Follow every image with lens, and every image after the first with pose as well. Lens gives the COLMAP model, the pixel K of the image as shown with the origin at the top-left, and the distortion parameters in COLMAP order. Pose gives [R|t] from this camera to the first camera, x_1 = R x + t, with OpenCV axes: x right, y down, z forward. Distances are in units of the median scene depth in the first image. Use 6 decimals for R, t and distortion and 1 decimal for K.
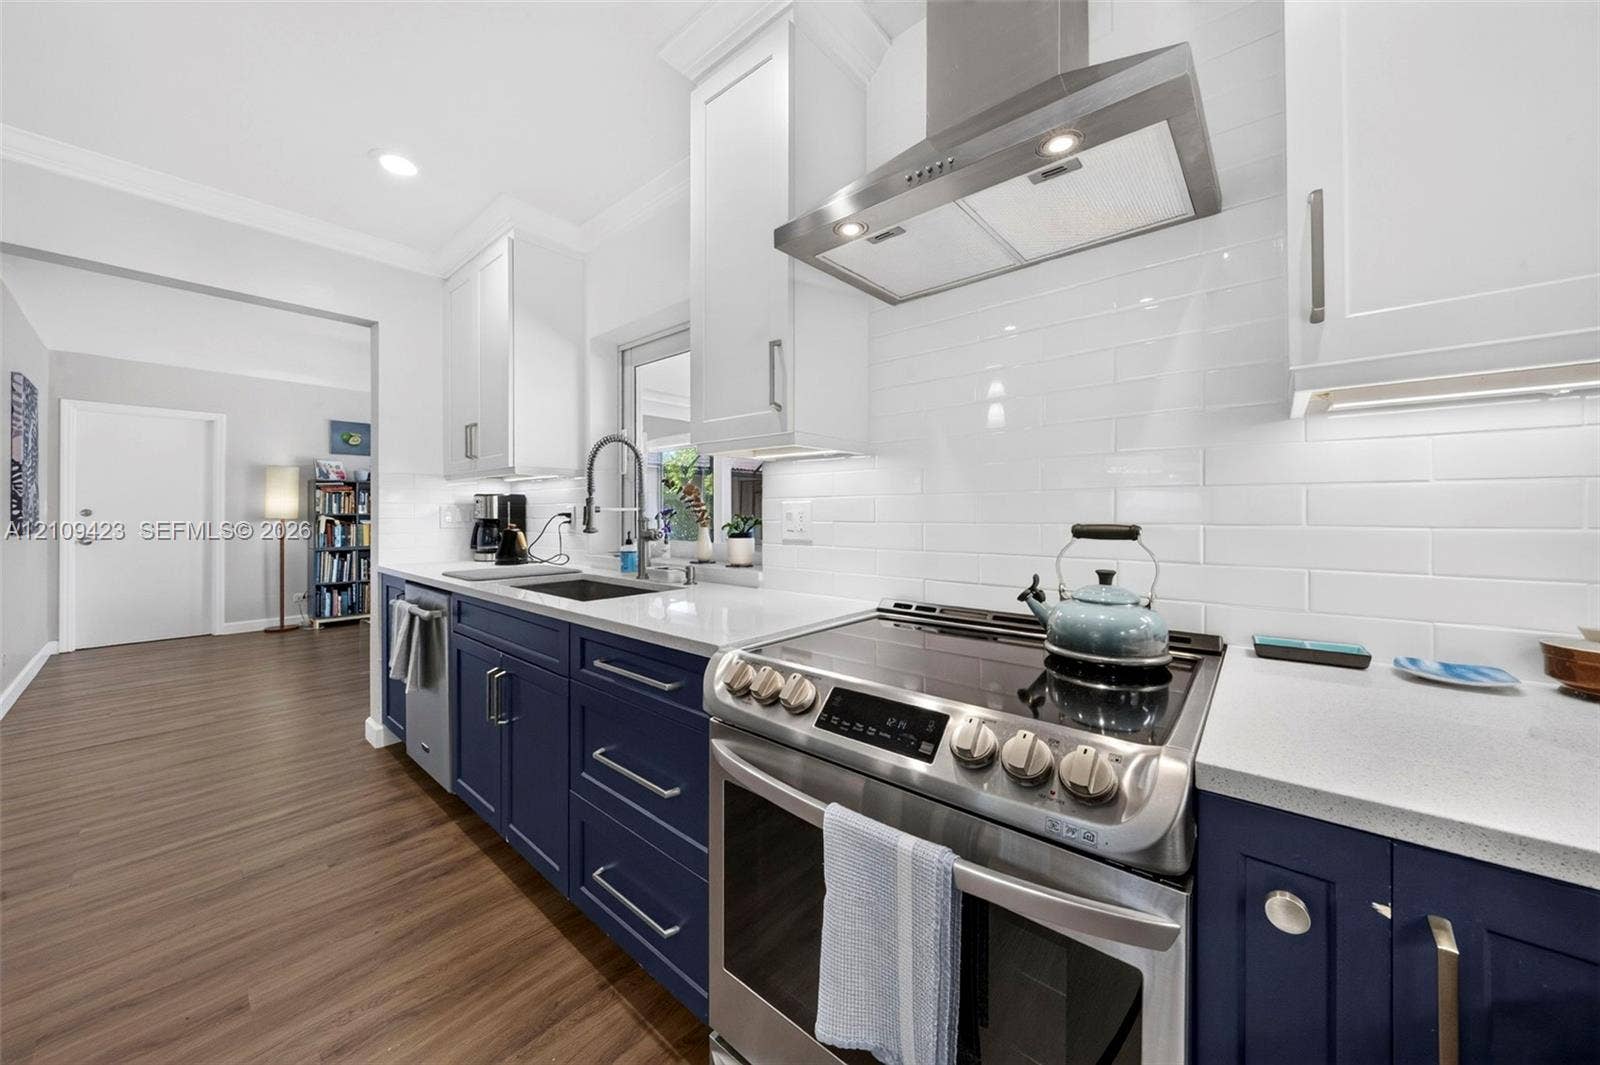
lens RADIAL K [[516.5, 0, 798.9], [0, 516.5, 511.9], [0, 0, 1]] dist [-0.006846, 0.000128]
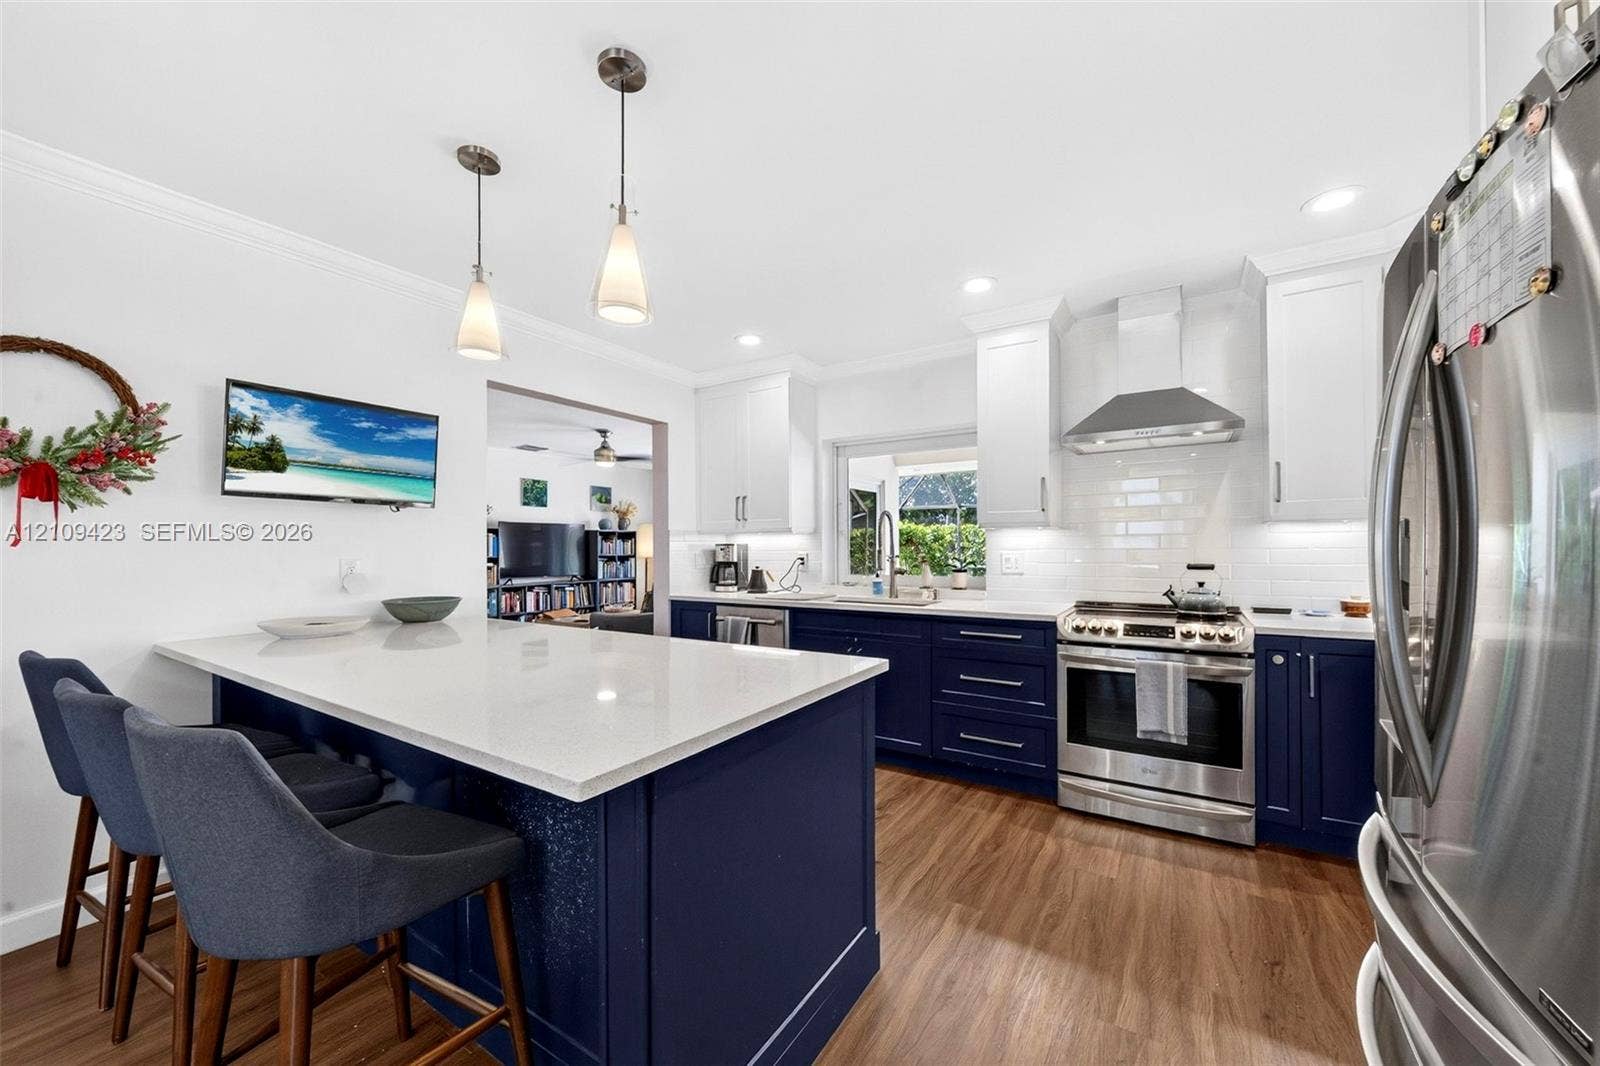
lens RADIAL K [[565.9, 0, 788.5], [0, 565.9, 546.0], [0, 0, 1]] dist [-0.002913, 0.000052]
pose [[0.990799, -0.005178, 0.135240, -0.445894], [0.005491, 0.999983, -0.001945, -0.017546], [-0.135227, 0.002670, 0.990811, -0.372084]]
